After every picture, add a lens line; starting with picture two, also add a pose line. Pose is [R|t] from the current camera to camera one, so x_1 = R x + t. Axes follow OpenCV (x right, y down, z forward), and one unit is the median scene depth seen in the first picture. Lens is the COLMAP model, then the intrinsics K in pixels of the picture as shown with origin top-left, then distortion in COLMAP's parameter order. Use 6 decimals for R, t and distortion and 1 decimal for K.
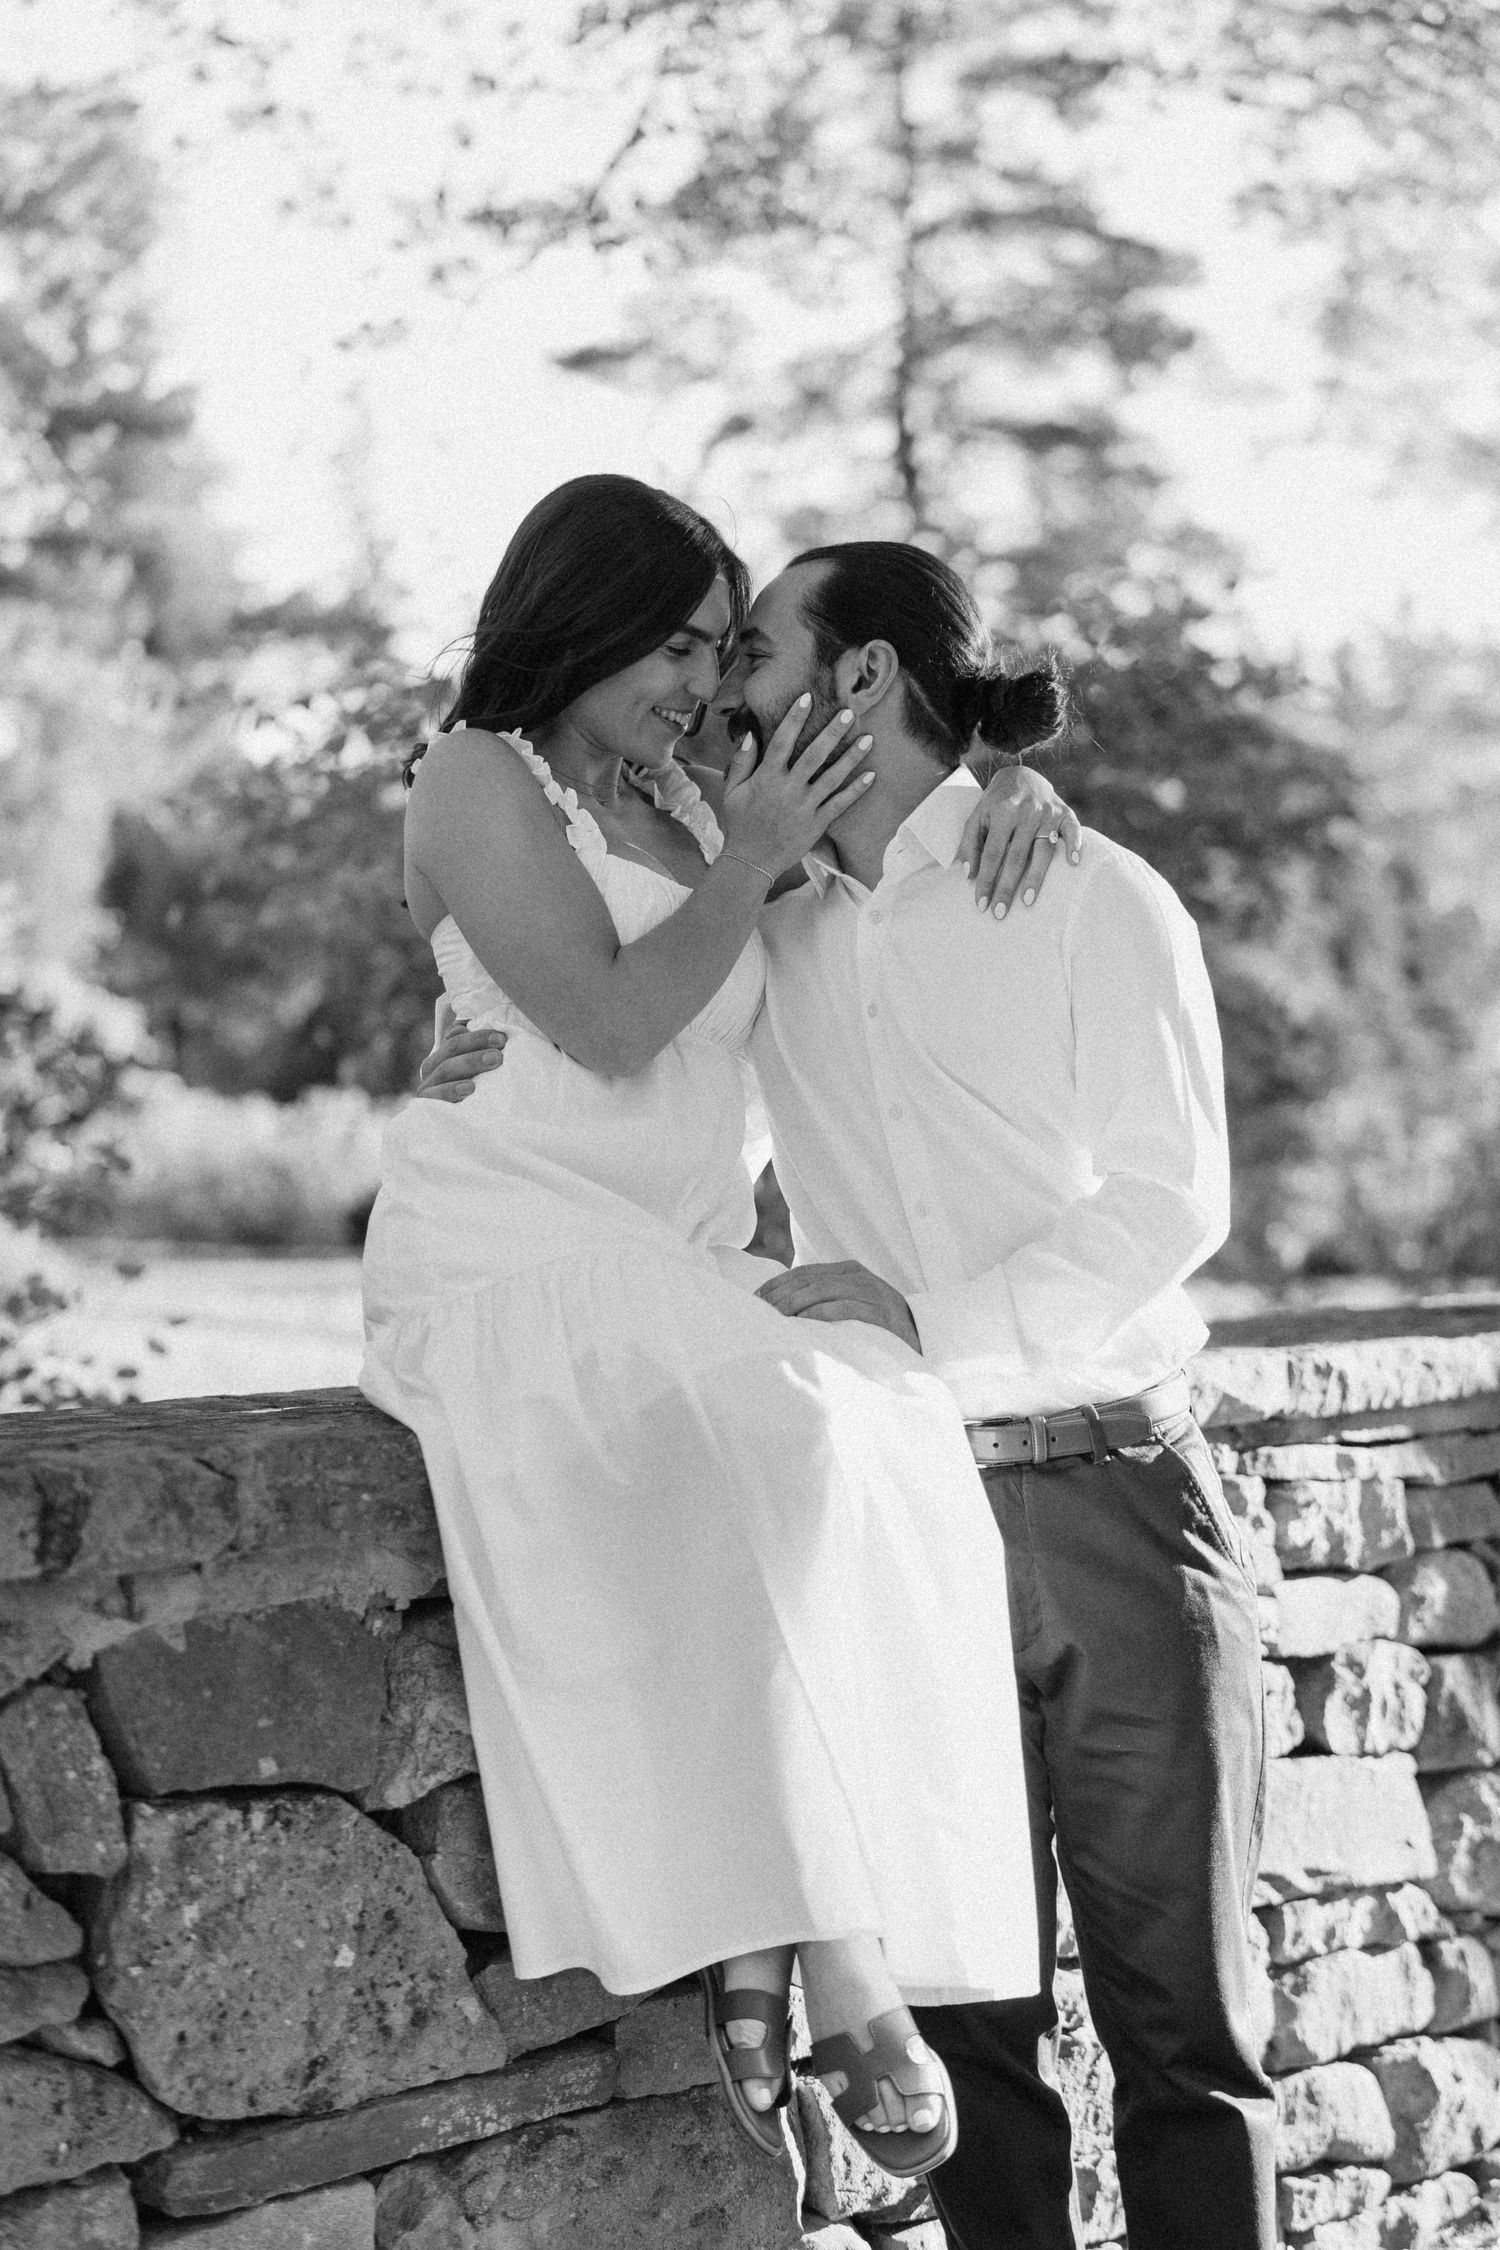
lens RADIAL K [[3263.7, 0, 739.5], [0, 3263.7, 1080.0], [0, 0, 1]] dist [0.161888, -0.179555]
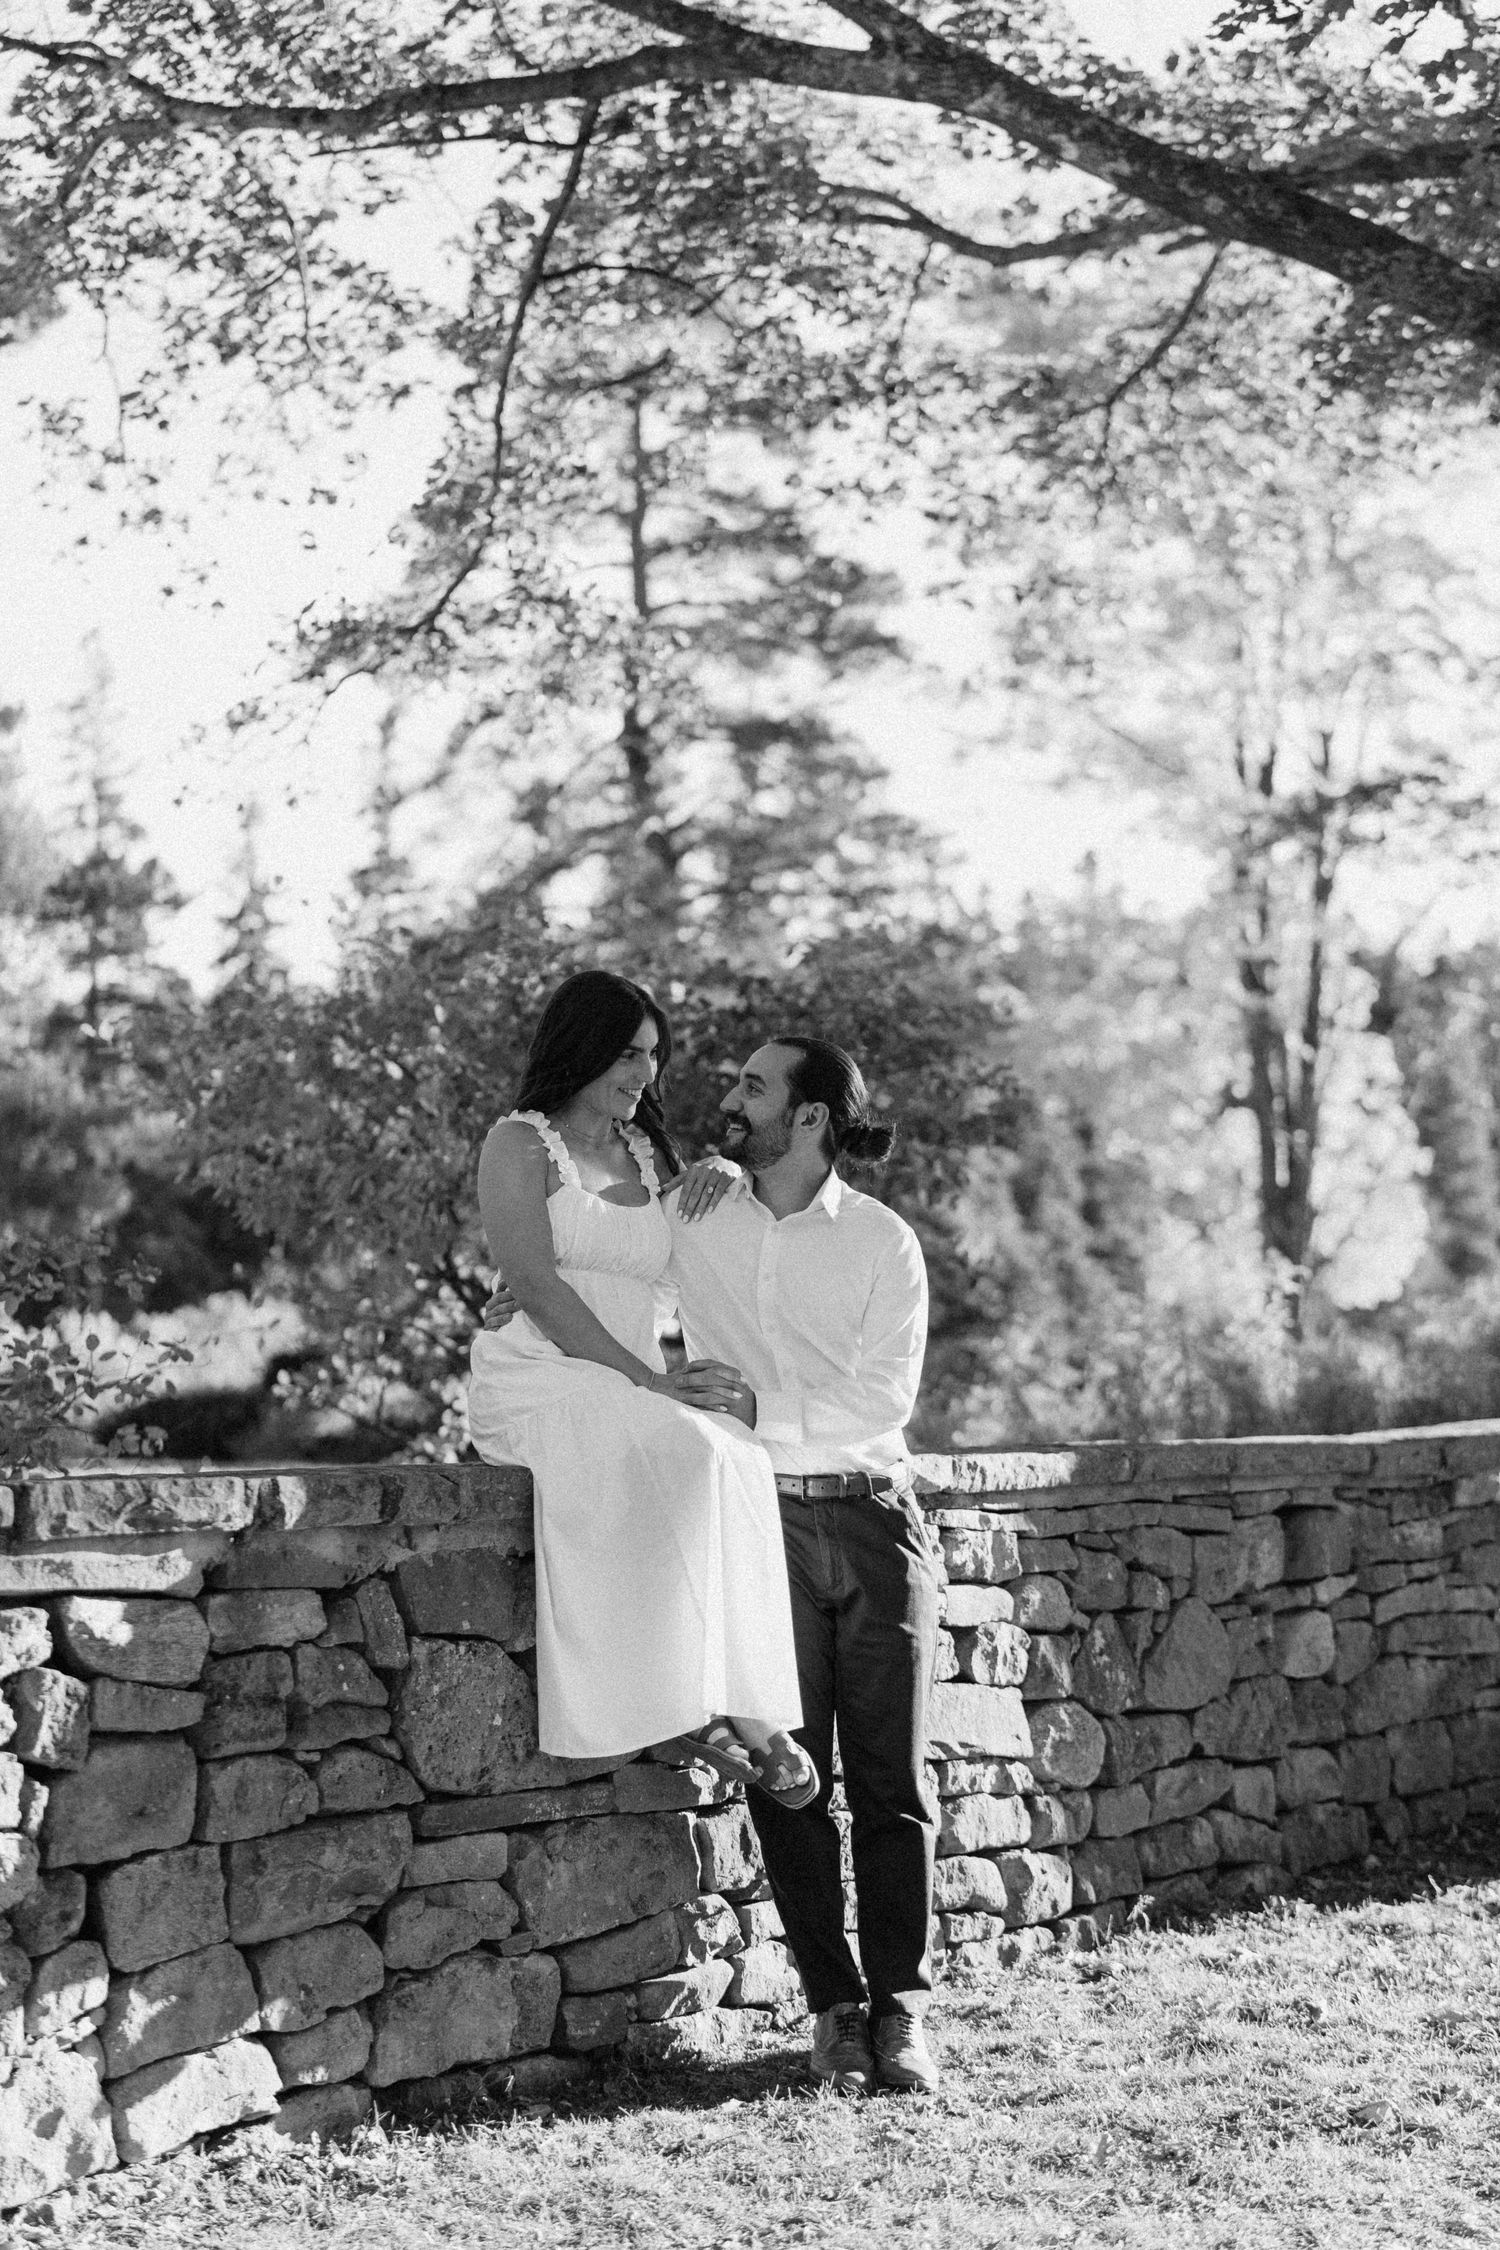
lens RADIAL K [[3263.7, 0, 739.5], [0, 3263.7, 1080.0], [0, 0, 1]] dist [0.161888, -0.179555]
pose [[0.995685, 0.015456, 0.091506, -0.114630], [-0.008993, 0.997462, -0.070626, 0.005302], [-0.092366, 0.069498, 0.993297, -0.771982]]
